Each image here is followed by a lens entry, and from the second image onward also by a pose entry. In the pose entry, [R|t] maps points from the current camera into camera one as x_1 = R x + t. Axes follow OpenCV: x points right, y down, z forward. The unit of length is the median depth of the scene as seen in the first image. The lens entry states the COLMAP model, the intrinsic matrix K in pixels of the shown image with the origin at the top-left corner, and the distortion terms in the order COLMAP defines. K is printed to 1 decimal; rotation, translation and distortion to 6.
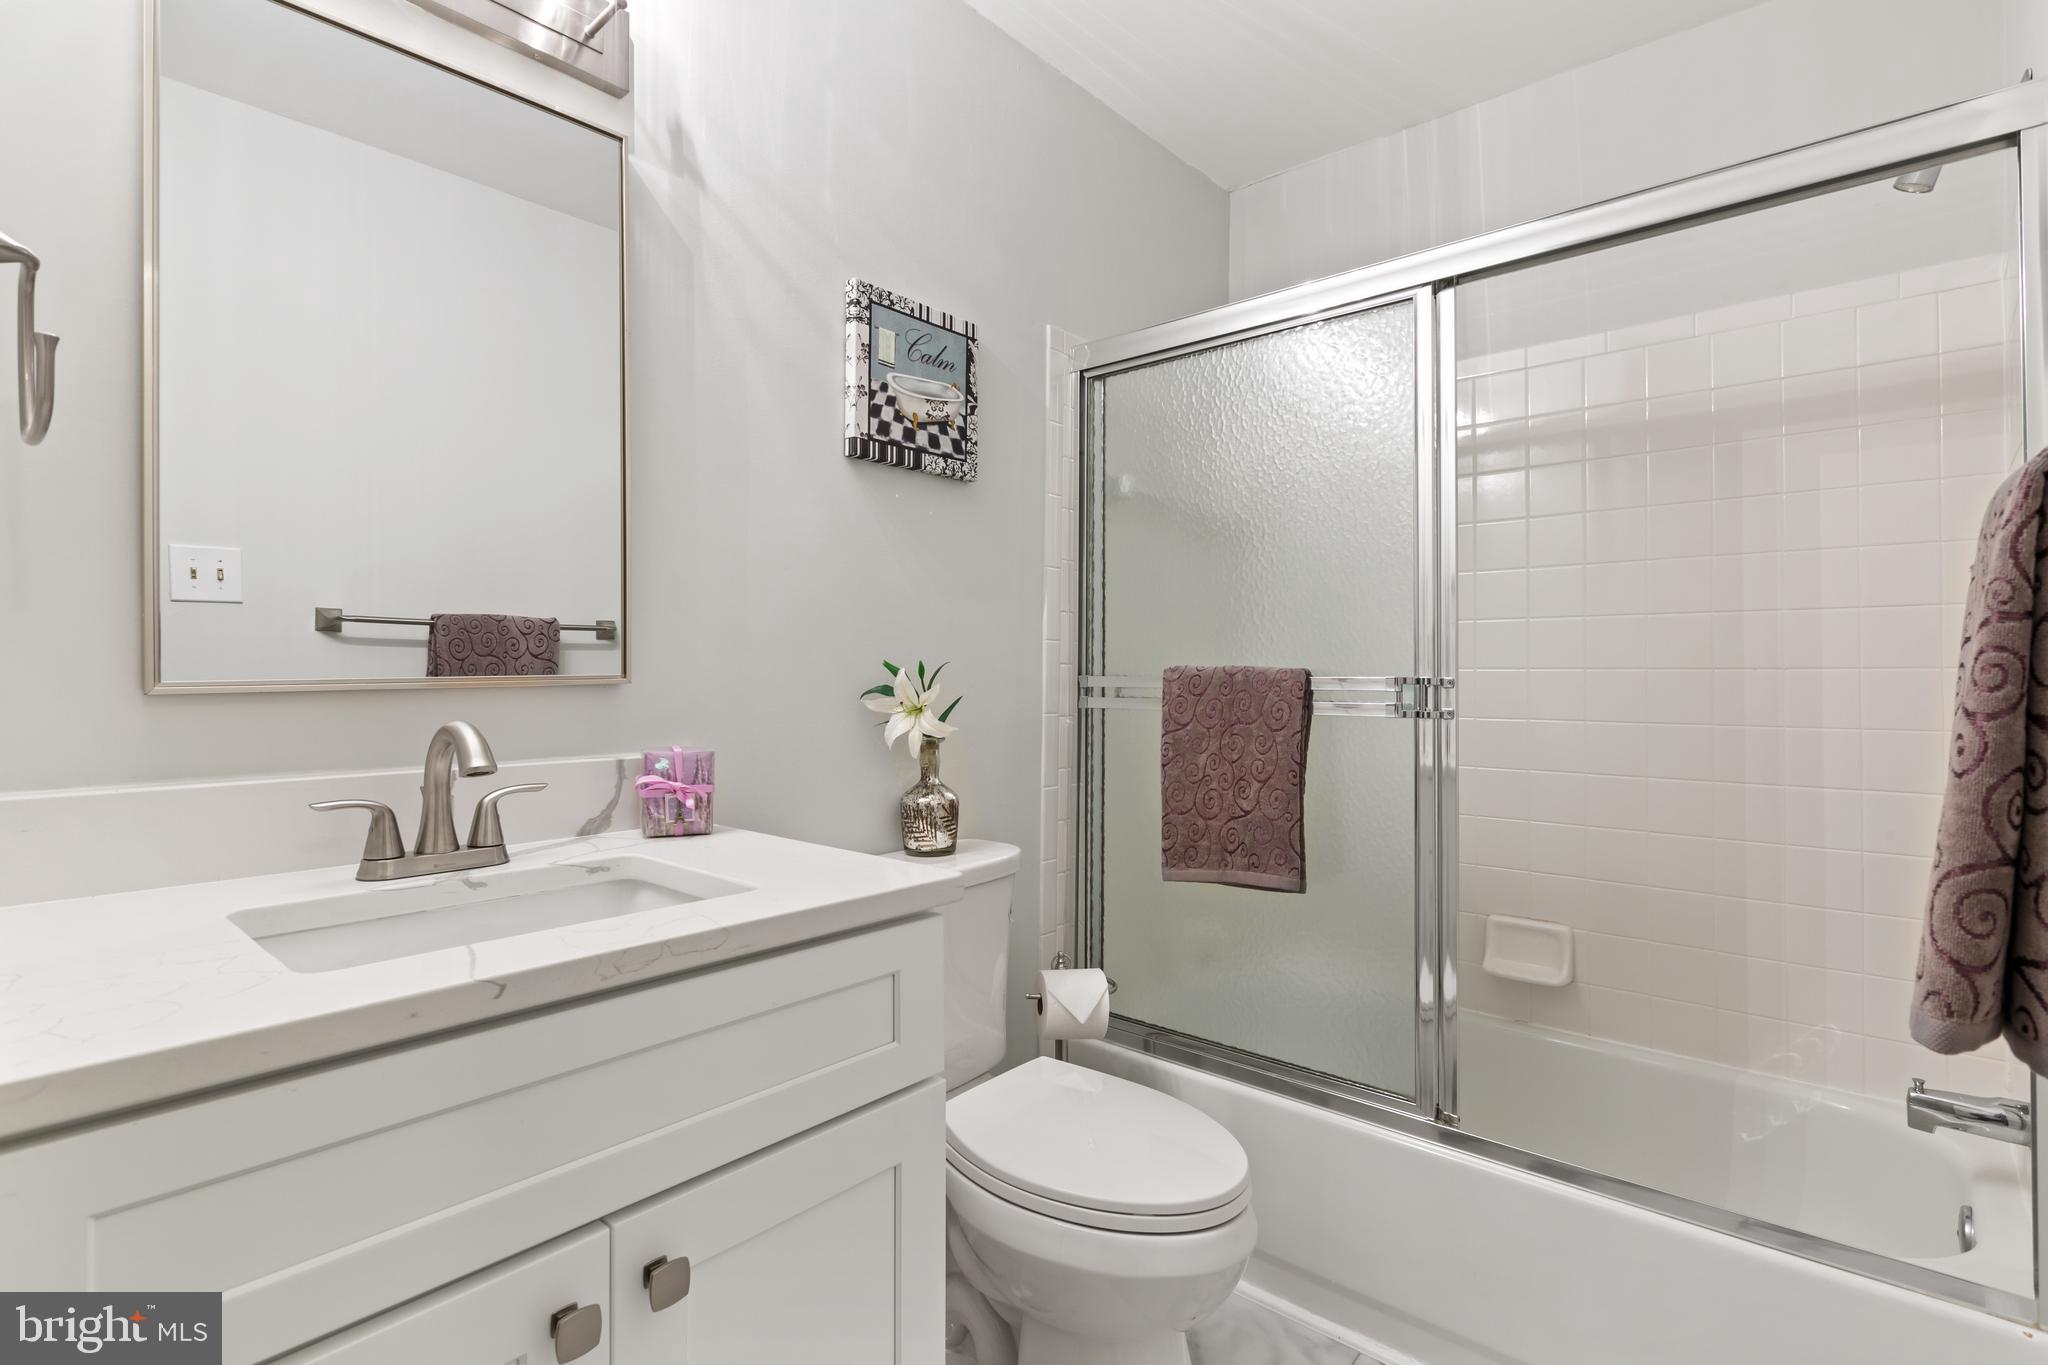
lens RADIAL K [[978.7, 0, 964.0], [0, 978.7, 667.7], [0, 0, 1]] dist [-0.001025, -0.000800]
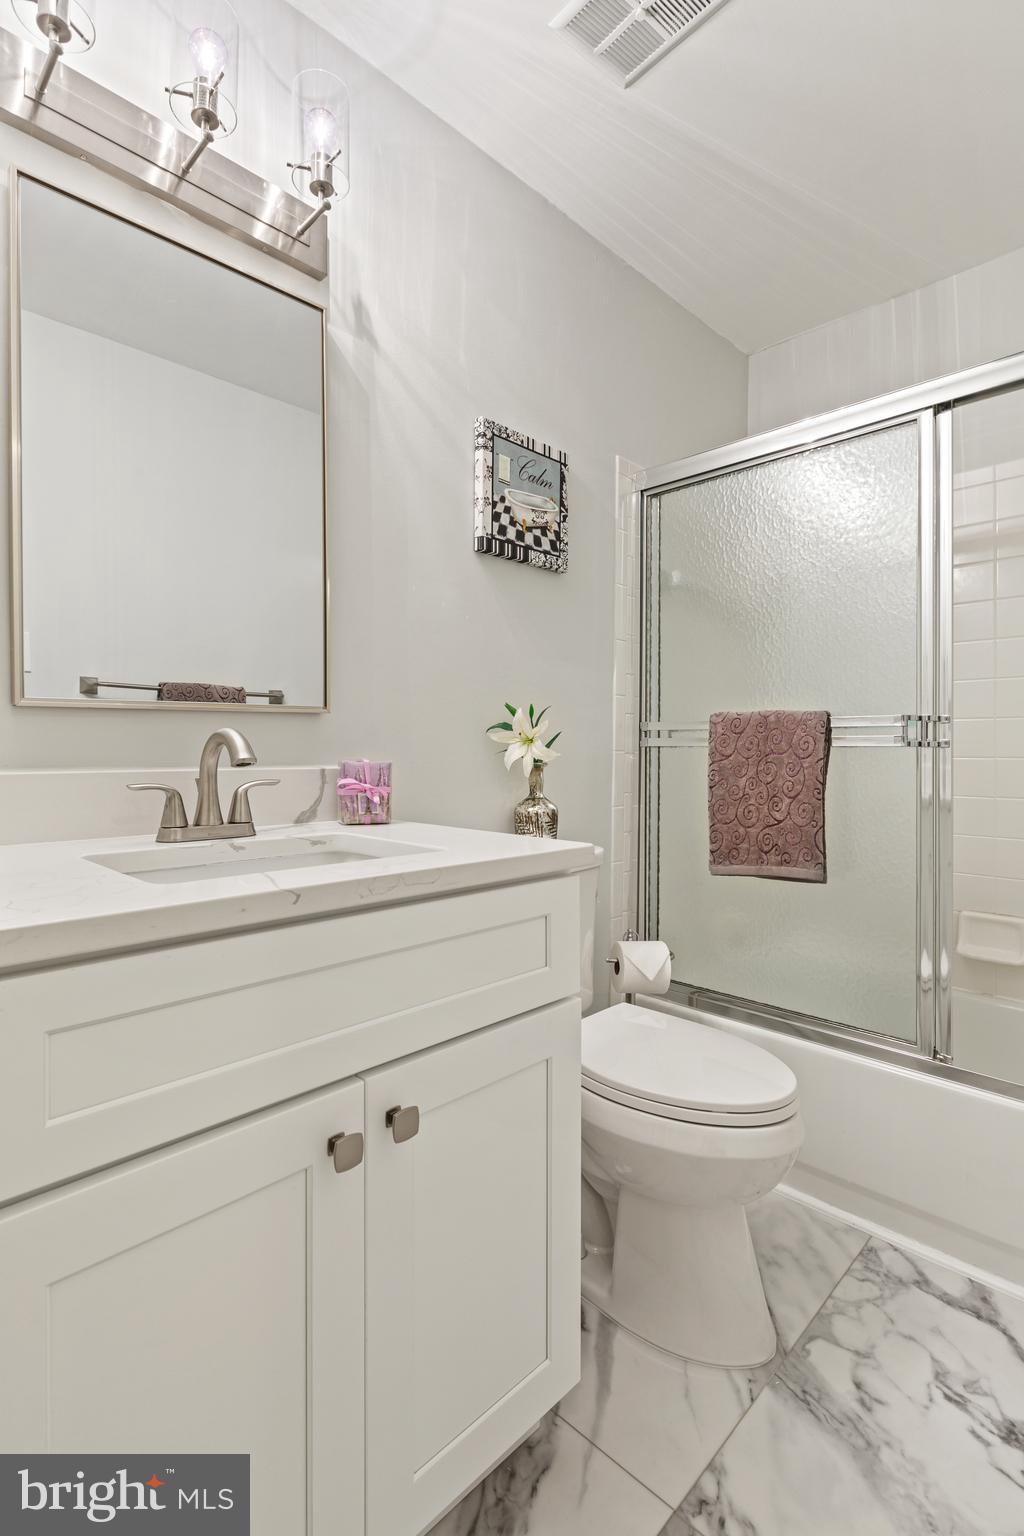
lens RADIAL K [[734.0, 0, 451.5], [0, 734.0, 756.9], [0, 0, 1]] dist [-0.001025, -0.000800]
pose [[0.997628, -0.000522, -0.068828, -0.083567], [0.001187, 0.999953, 0.009629, 0.054807], [0.068820, -0.009688, 0.997582, -0.003636]]
